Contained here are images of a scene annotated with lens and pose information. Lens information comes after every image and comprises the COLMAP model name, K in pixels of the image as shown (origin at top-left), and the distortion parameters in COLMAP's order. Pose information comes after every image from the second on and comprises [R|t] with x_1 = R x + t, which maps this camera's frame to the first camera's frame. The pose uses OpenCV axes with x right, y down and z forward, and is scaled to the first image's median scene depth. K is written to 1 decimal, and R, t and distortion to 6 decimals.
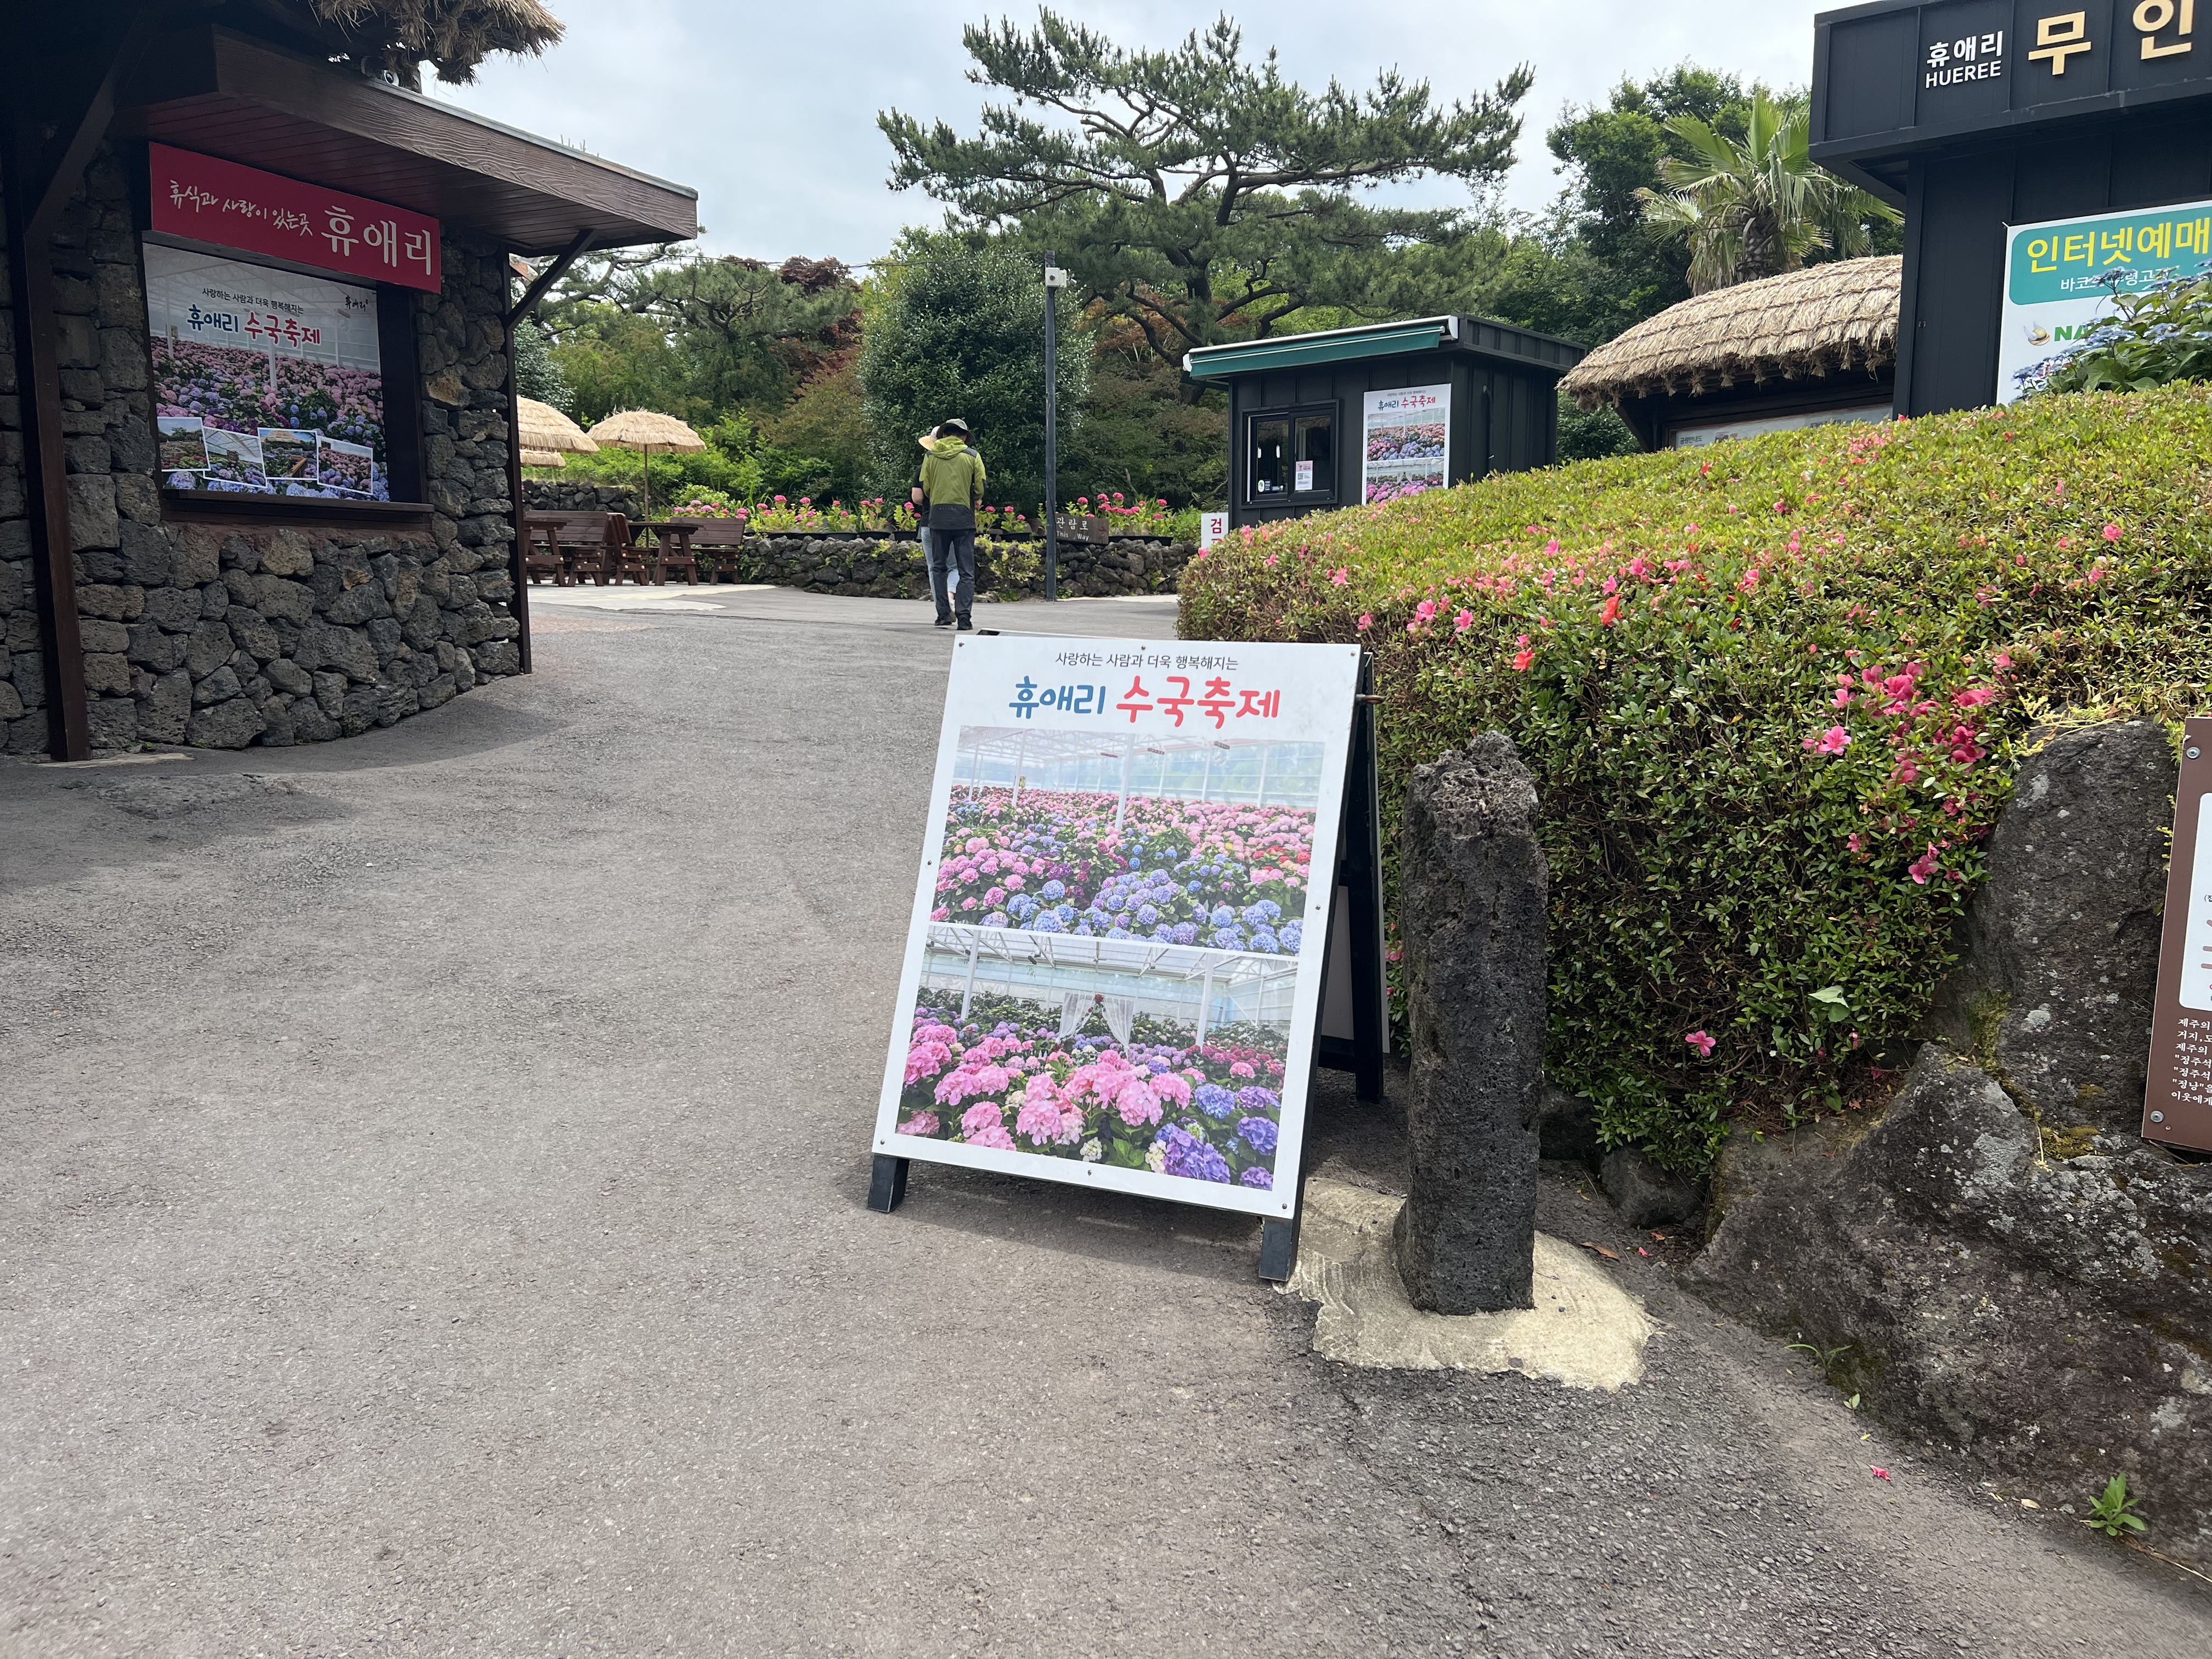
lens RADIAL K [[1689.4, 0, 1103.1], [0, 1689.4, 841.7], [0, 0, 1]] dist [0.067391, -0.076146]
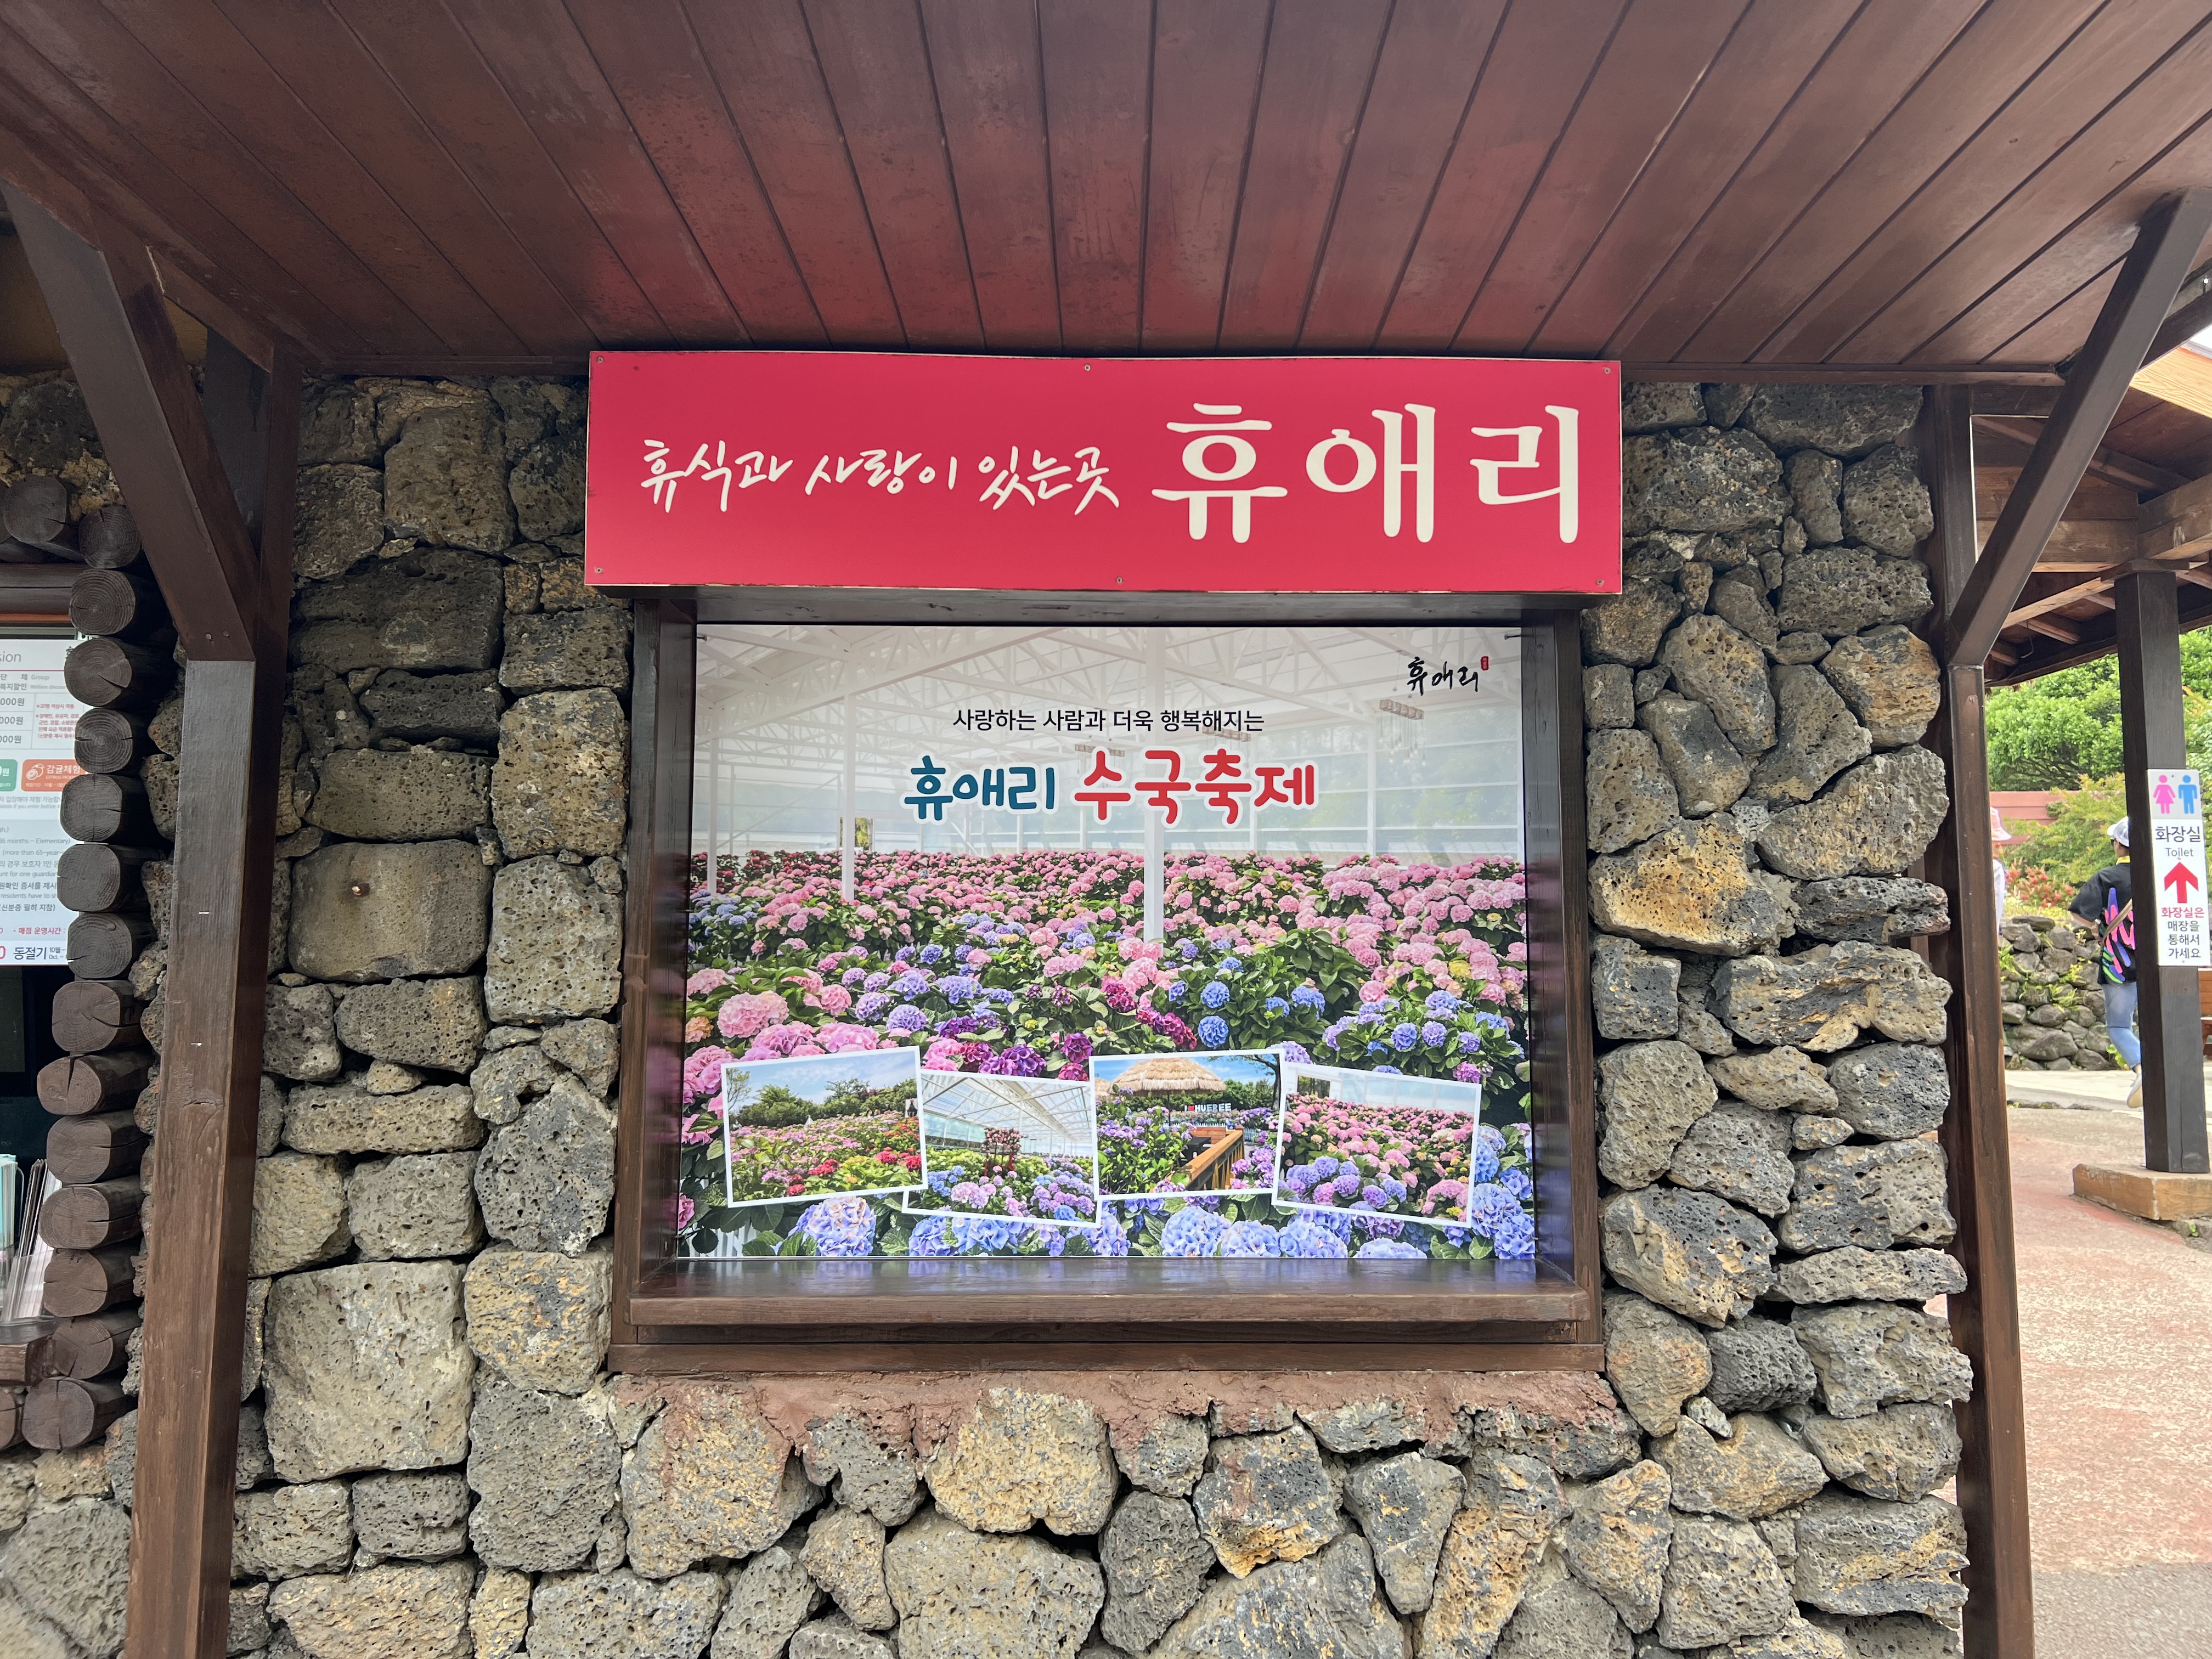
lens RADIAL K [[1672.5, 0, 1166.3], [0, 1672.5, 833.2], [0, 0, 1]] dist [0.150887, -0.290514]
pose [[0.420253, -0.083399, -0.903566, -0.158527], [-0.129310, 0.980100, -0.150606, -0.228252], [0.898146, 0.180133, 0.401106, 0.832206]]
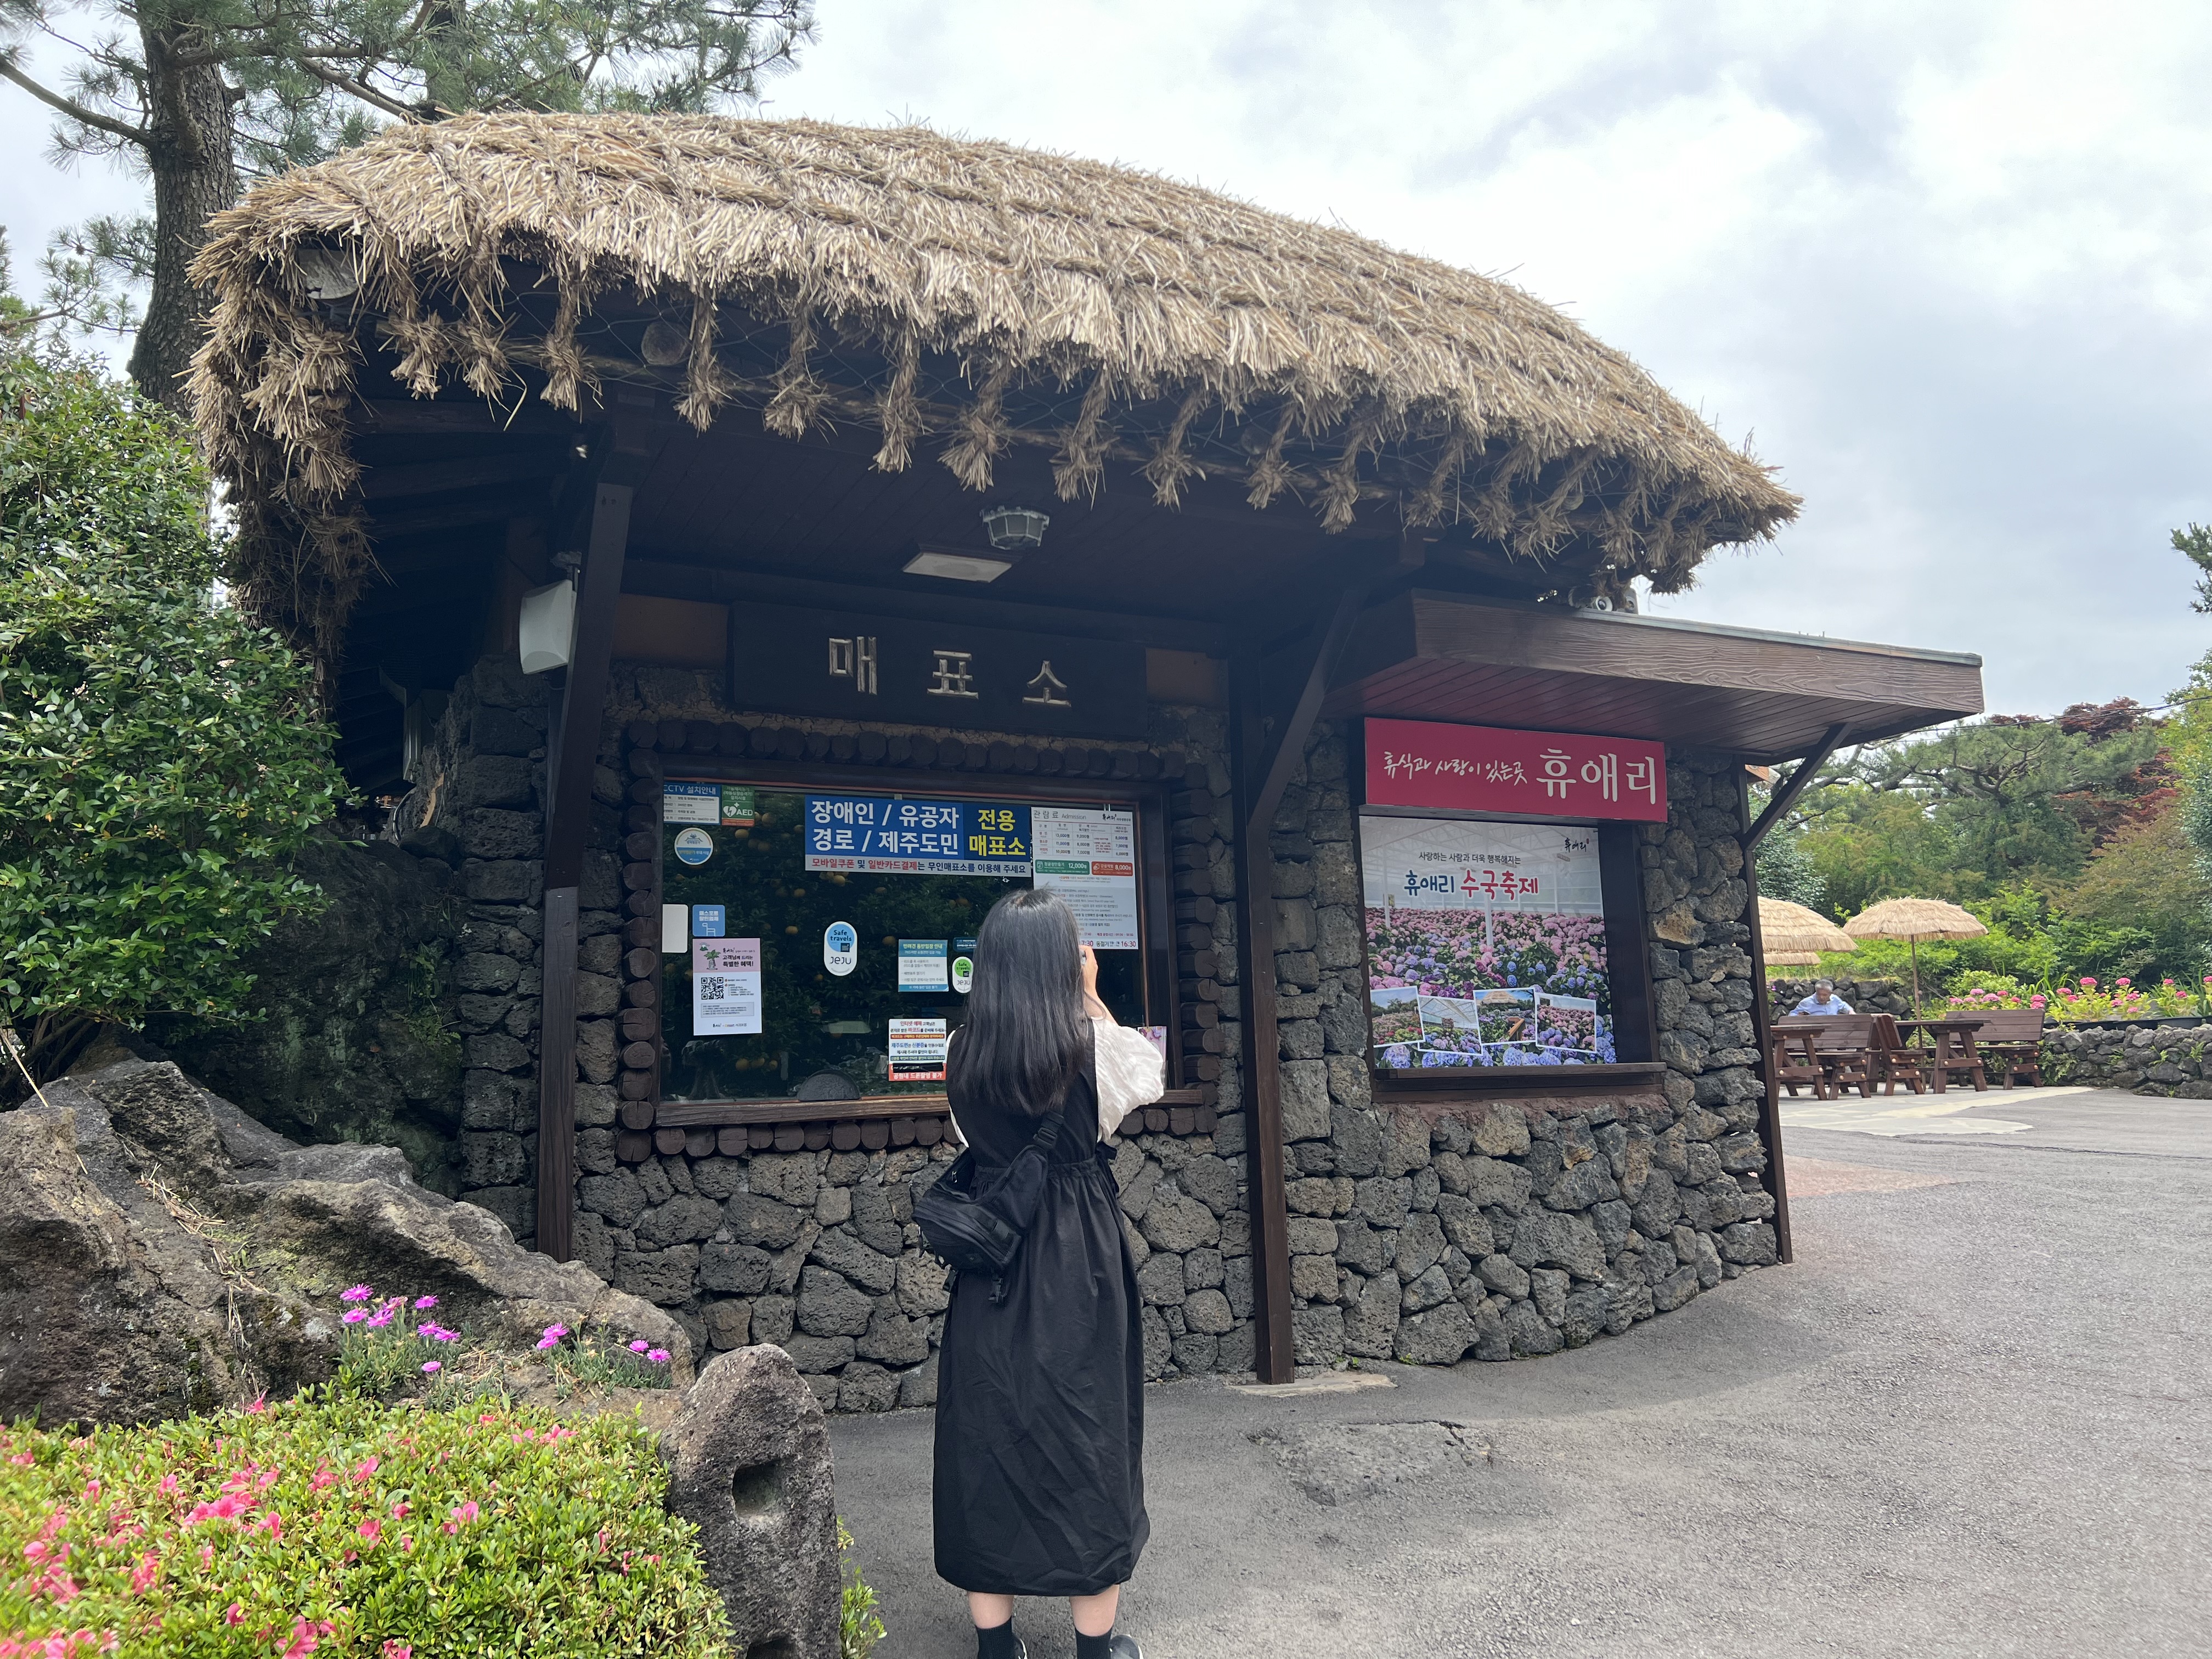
lens RADIAL K [[1669.1, 0, 1079.2], [0, 1669.1, 819.6], [0, 0, 1]] dist [0.054392, -0.078669]
pose [[0.754492, -0.126567, -0.643990, -0.062237], [-0.065934, 0.961647, -0.266246, -0.074669], [0.652989, 0.243342, 0.717210, 0.190525]]
